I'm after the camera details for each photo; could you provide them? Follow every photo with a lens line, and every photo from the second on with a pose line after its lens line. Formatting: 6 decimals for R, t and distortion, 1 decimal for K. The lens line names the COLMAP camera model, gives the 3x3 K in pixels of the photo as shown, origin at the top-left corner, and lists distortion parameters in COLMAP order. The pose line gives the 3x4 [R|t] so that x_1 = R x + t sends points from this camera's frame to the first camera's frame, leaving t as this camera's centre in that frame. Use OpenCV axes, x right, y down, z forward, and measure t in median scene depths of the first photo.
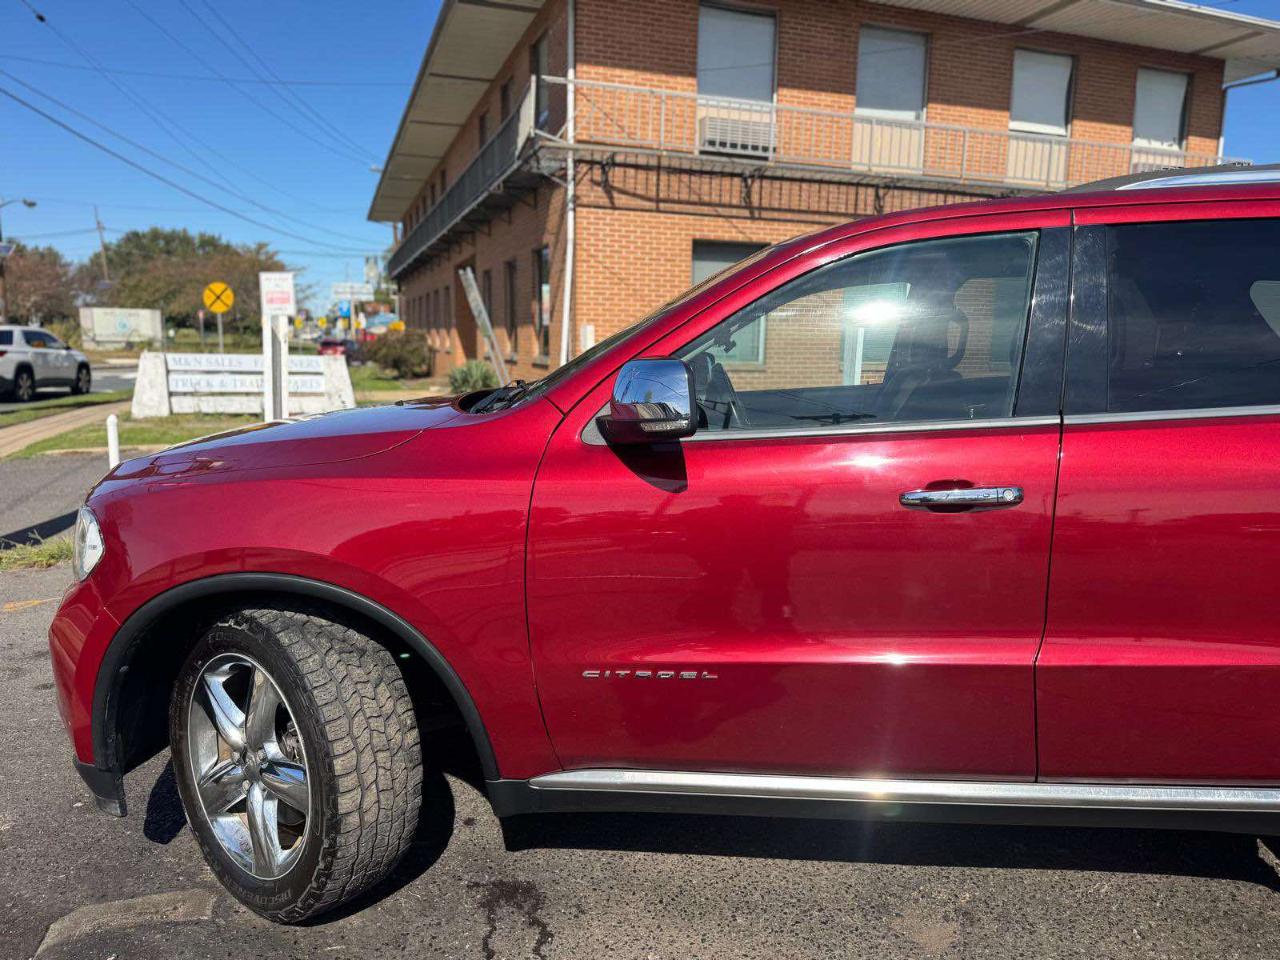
lens RADIAL K [[900.9, 0, 649.8], [0, 900.9, 486.9], [0, 0, 1]] dist [0.039872, -0.055674]
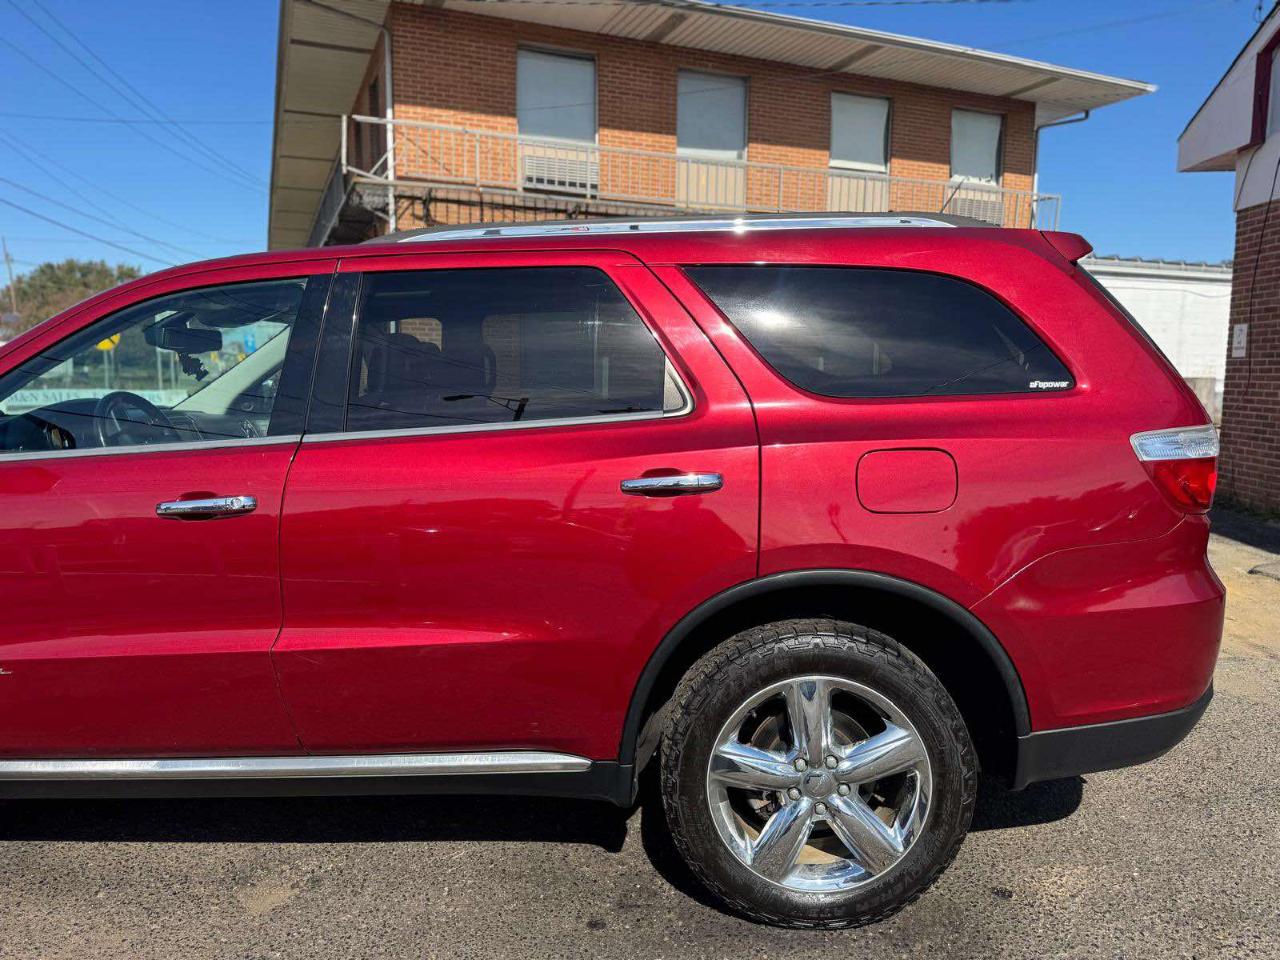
lens RADIAL K [[900.9, 0, 646.3], [0, 900.9, 479.1], [0, 0, 1]] dist [0.039872, -0.055674]
pose [[0.998215, -0.017053, 0.057230, 0.133416], [0.019230, 0.999104, -0.037714, 0.004926], [-0.056536, 0.038747, 0.997648, -0.029770]]
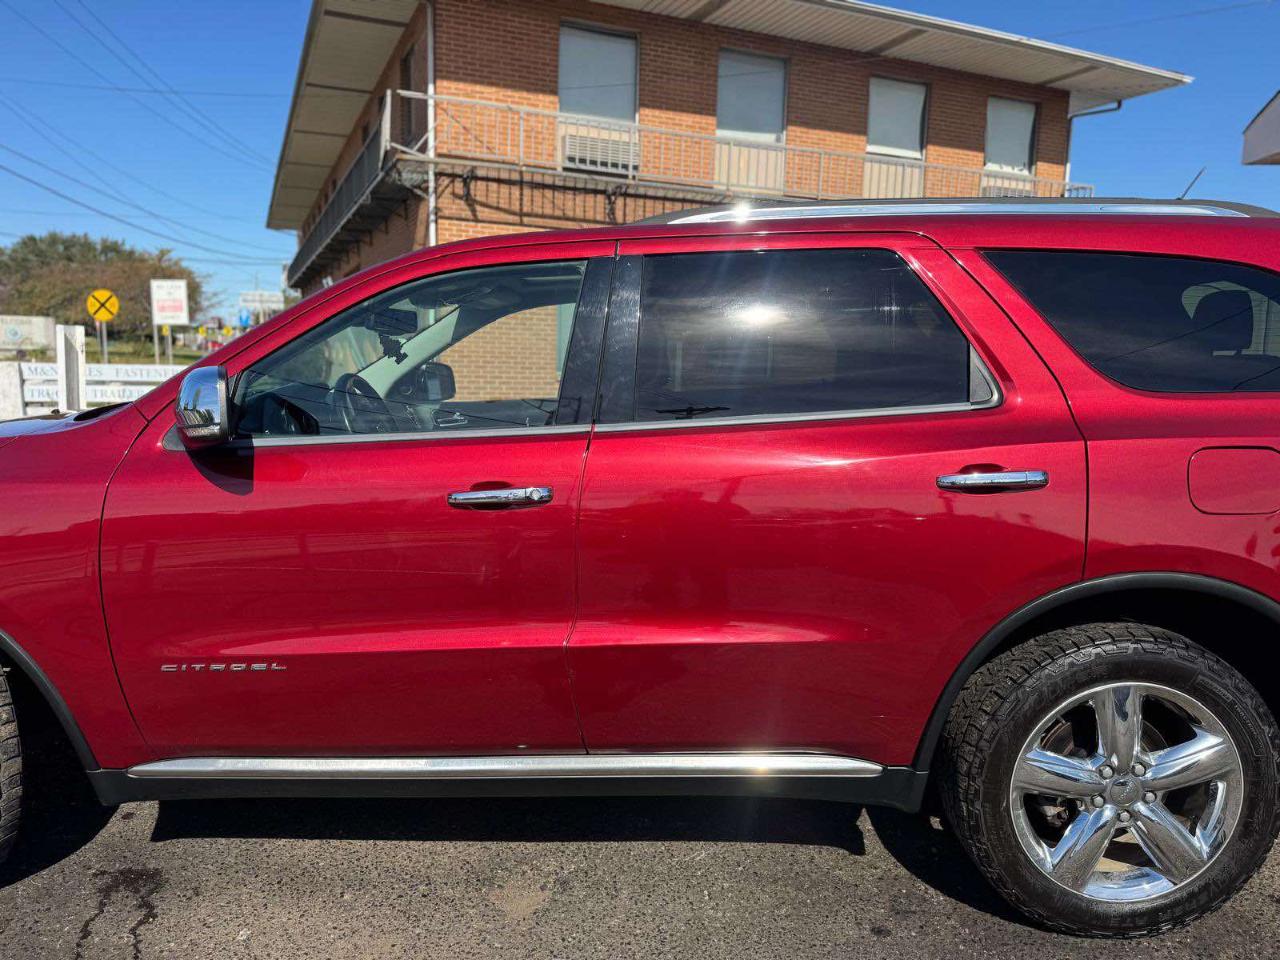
lens RADIAL K [[900.9, 0, 641.9], [0, 900.9, 481.9], [0, 0, 1]] dist [0.039872, -0.055674]
pose [[0.997357, -0.004369, 0.072519, 0.069711], [0.005633, 0.999836, -0.017238, 0.001970], [-0.072431, 0.017601, 0.997218, -0.018351]]
